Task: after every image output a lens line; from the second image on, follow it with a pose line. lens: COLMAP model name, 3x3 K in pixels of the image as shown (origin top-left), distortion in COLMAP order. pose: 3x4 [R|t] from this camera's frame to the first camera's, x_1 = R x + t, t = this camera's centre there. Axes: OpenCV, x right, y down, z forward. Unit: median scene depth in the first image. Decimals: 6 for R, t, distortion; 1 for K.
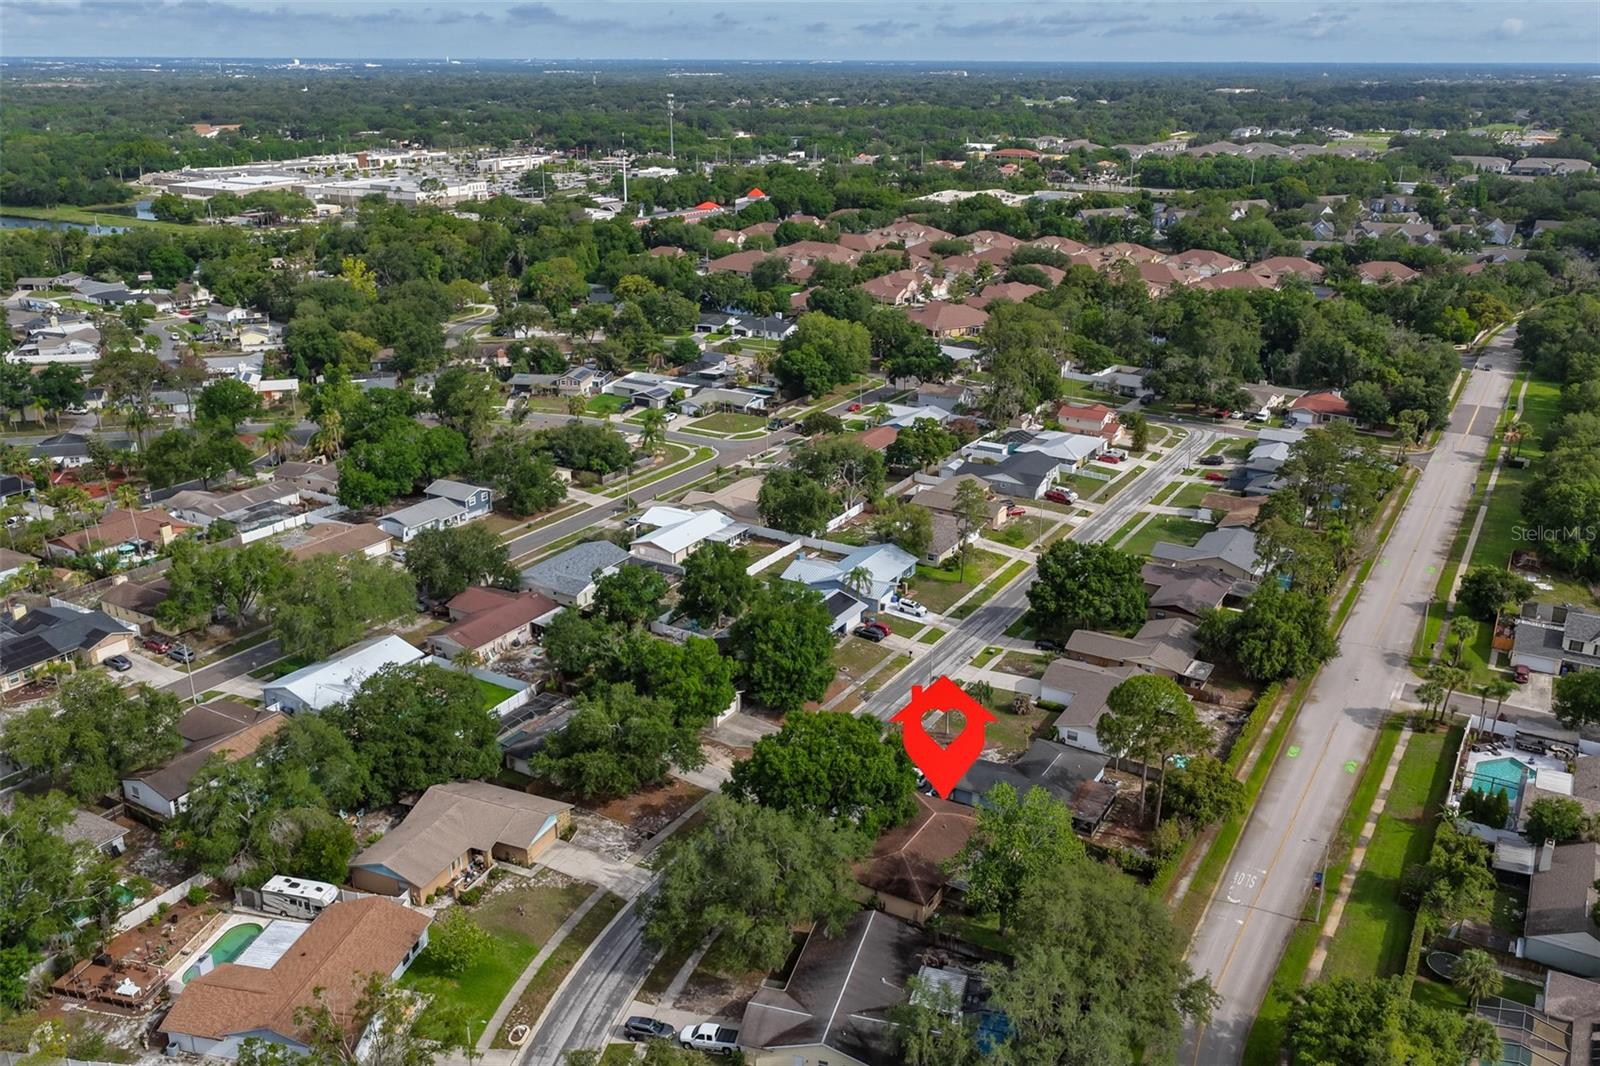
lens RADIAL K [[1324.6, 0, 800.0], [0, 1324.6, 533.0], [0, 0, 1]] dist [-0.017159, 0.035276]
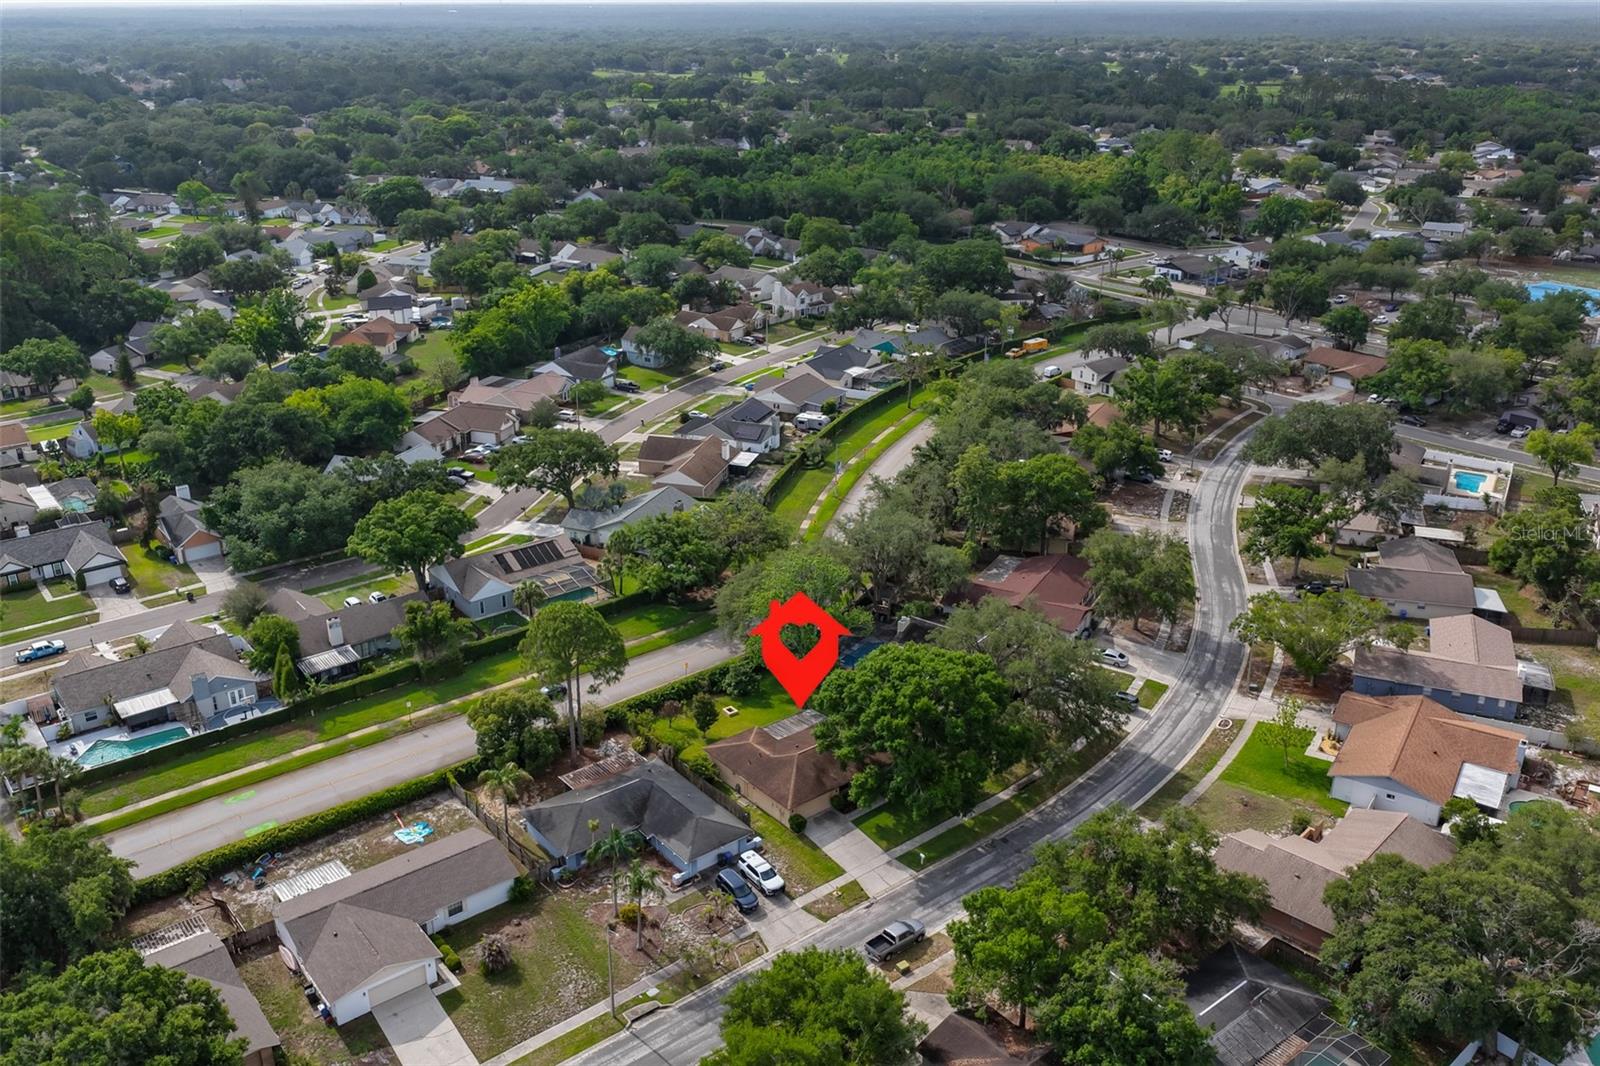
lens RADIAL K [[1324.6, 0, 800.0], [0, 1324.6, 533.0], [0, 0, 1]] dist [-0.017159, 0.035276]
pose [[-0.933275, -0.135613, 0.332577, -0.099280], [0.120722, 0.753659, 0.646084, -0.265974], [-0.338267, 0.643123, -0.686999, 0.813365]]
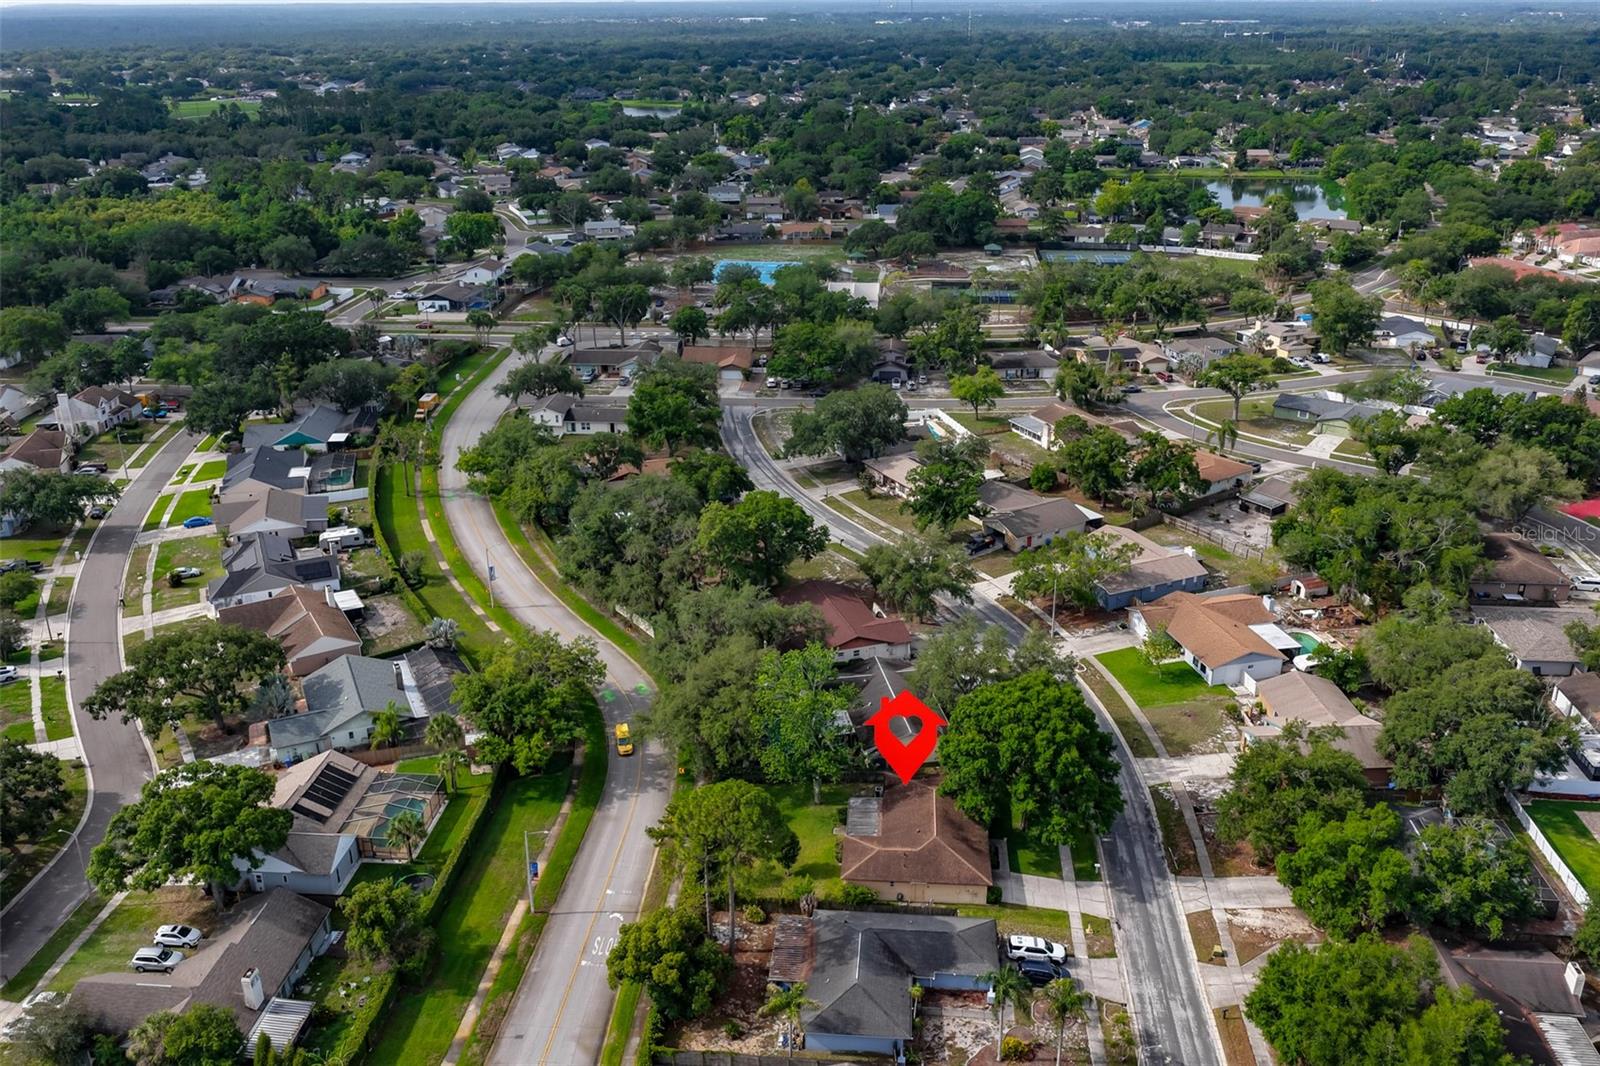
lens RADIAL K [[1324.6, 0, 800.0], [0, 1324.6, 533.0], [0, 0, 1]] dist [-0.017159, 0.035276]
pose [[-0.903078, 0.164412, -0.396760, 0.271196], [-0.141267, 0.758701, 0.635938, -0.270665], [0.405578, 0.630351, -0.661940, 0.758797]]
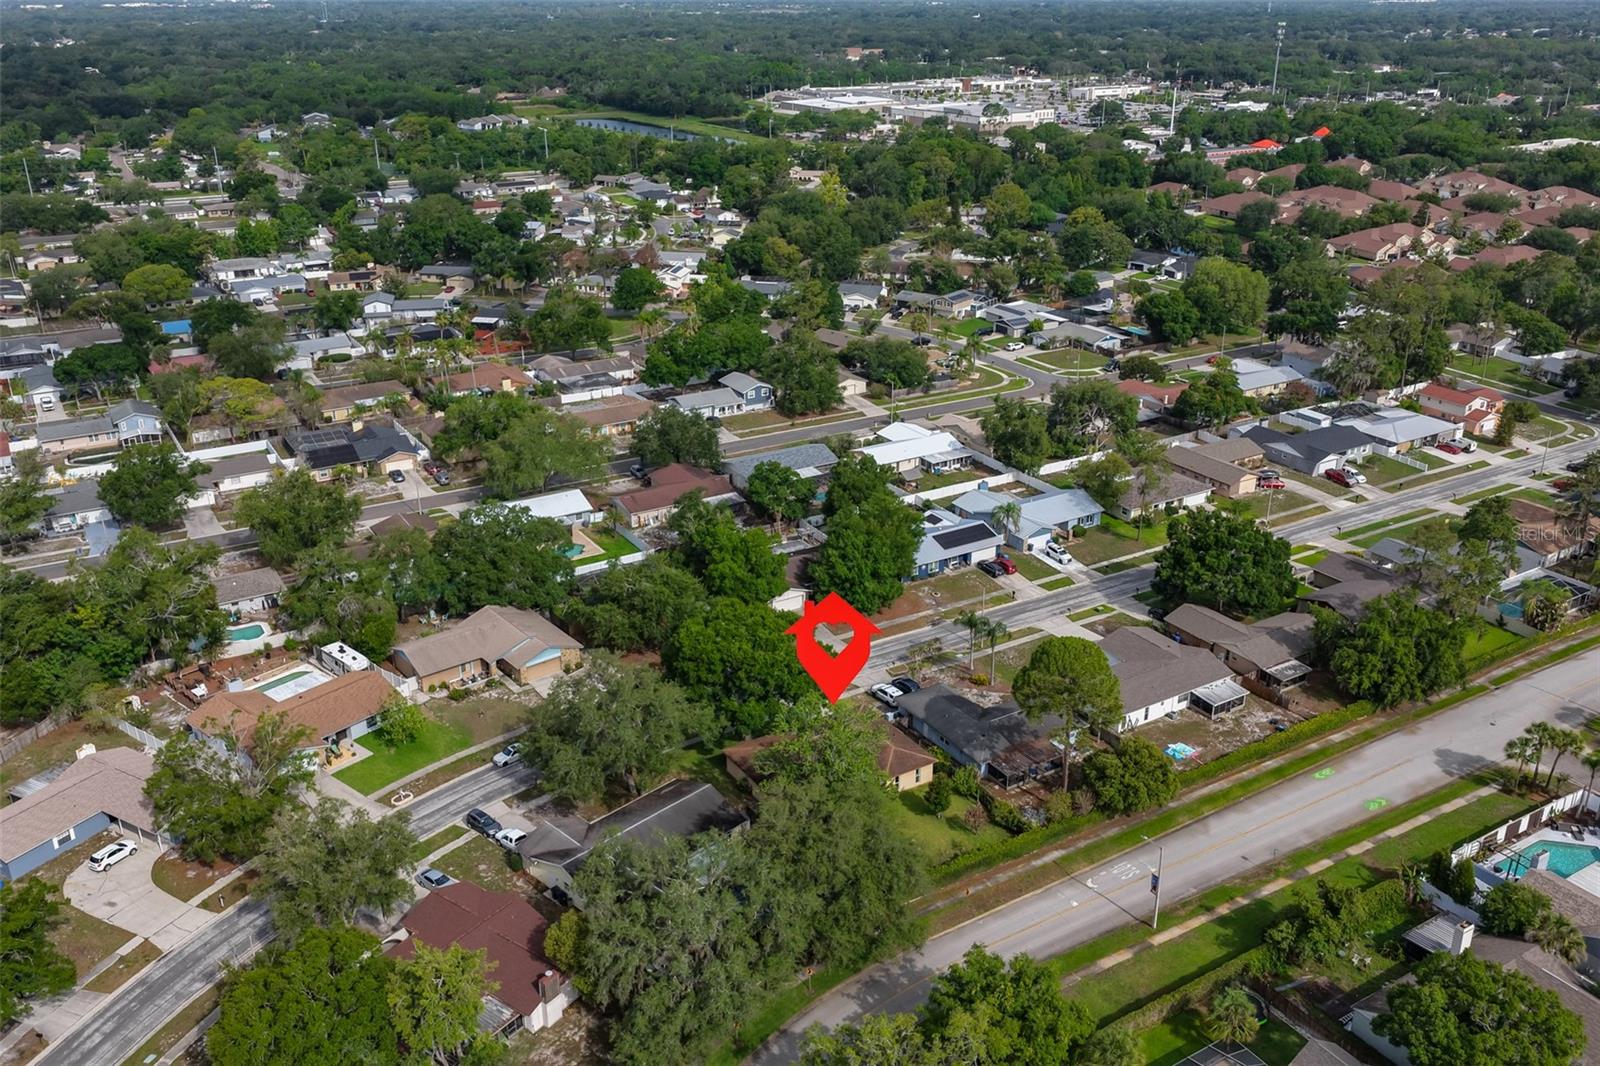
lens RADIAL K [[1324.6, 0, 800.0], [0, 1324.6, 533.0], [0, 0, 1]] dist [-0.017159, 0.035276]
pose [[0.883152, 0.175248, -0.435121, 0.259005], [-0.154030, 0.984499, 0.083882, -0.008500], [0.443077, -0.007059, 0.896456, 0.031193]]
